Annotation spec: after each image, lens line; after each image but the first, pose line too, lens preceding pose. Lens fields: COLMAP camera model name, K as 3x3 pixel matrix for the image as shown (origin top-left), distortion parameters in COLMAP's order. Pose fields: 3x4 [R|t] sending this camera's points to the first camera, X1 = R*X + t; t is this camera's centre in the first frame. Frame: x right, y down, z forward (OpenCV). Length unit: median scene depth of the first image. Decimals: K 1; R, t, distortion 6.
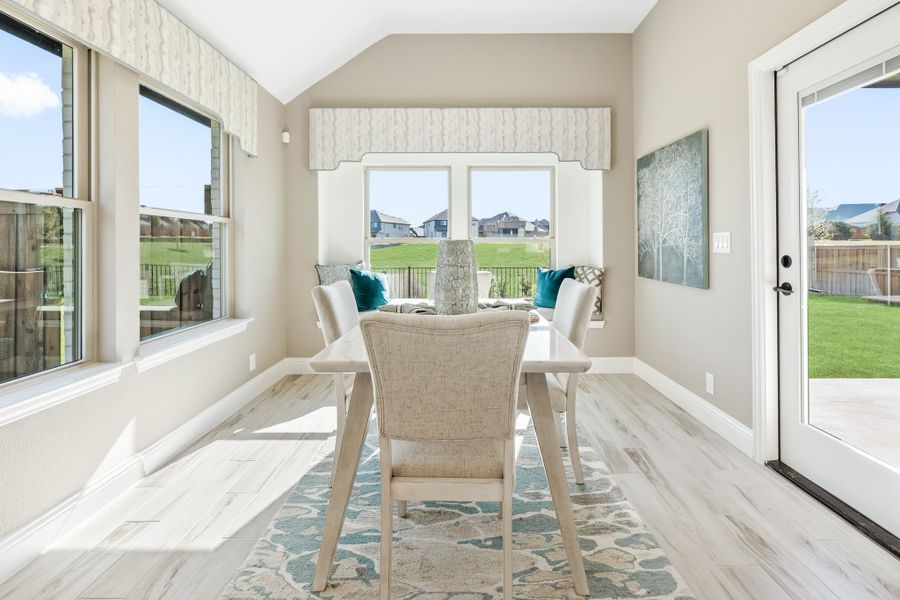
lens RADIAL K [[430.0, 0, 461.6], [0, 430.0, 242.6], [0, 0, 1]] dist [-0.009530, 0.000719]
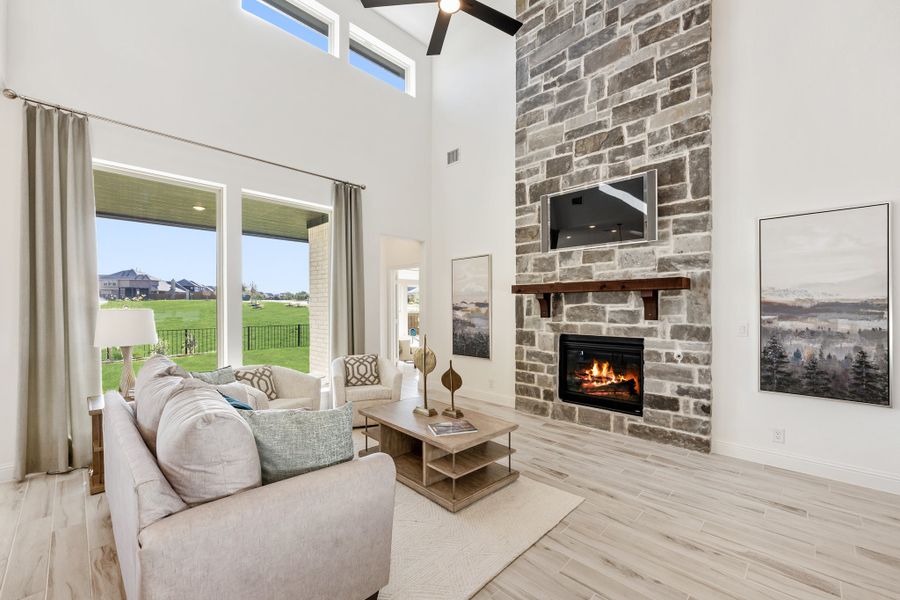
lens RADIAL K [[368.7, 0, 447.8], [0, 368.7, 308.3], [0, 0, 1]] dist [-0.005799, 0.000438]
pose [[0.706470, -0.003840, 0.707733, 0.565223], [-0.007671, 0.999885, 0.013083, -0.075388], [-0.707701, -0.014671, 0.706359, -0.913168]]
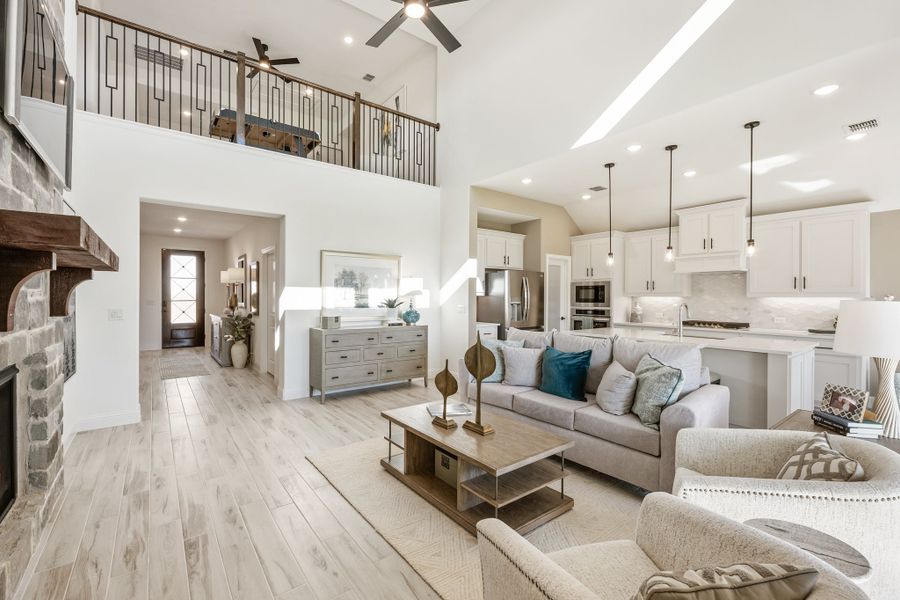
lens RADIAL K [[368.7, 0, 427.6], [0, 368.7, 299.0], [0, 0, 1]] dist [-0.005799, 0.000438]
pose [[-0.816134, 0.003633, -0.577851, 1.481074], [0.003045, 0.999993, 0.001985, -0.061846], [0.577855, -0.000139, -0.816140, 0.208051]]
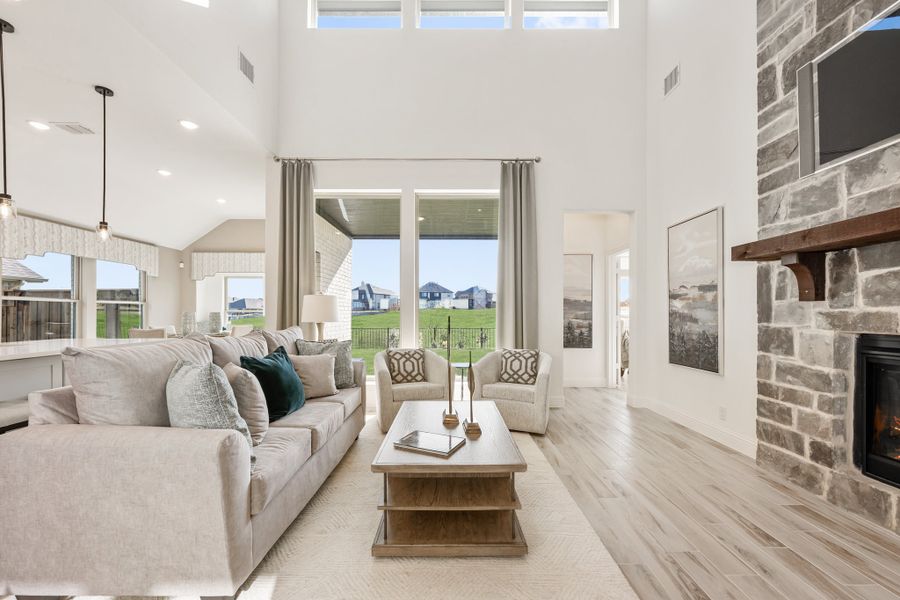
lens RADIAL K [[359.9, 0, 451.2], [0, 359.9, 313.8], [0, 0, 1]] dist [-0.000059, -0.000675]
pose [[0.999984, 0.003516, -0.004514, 1.029201], [-0.003469, 0.999941, 0.010277, -0.015318], [0.004550, -0.010261, 0.999937, -0.898429]]
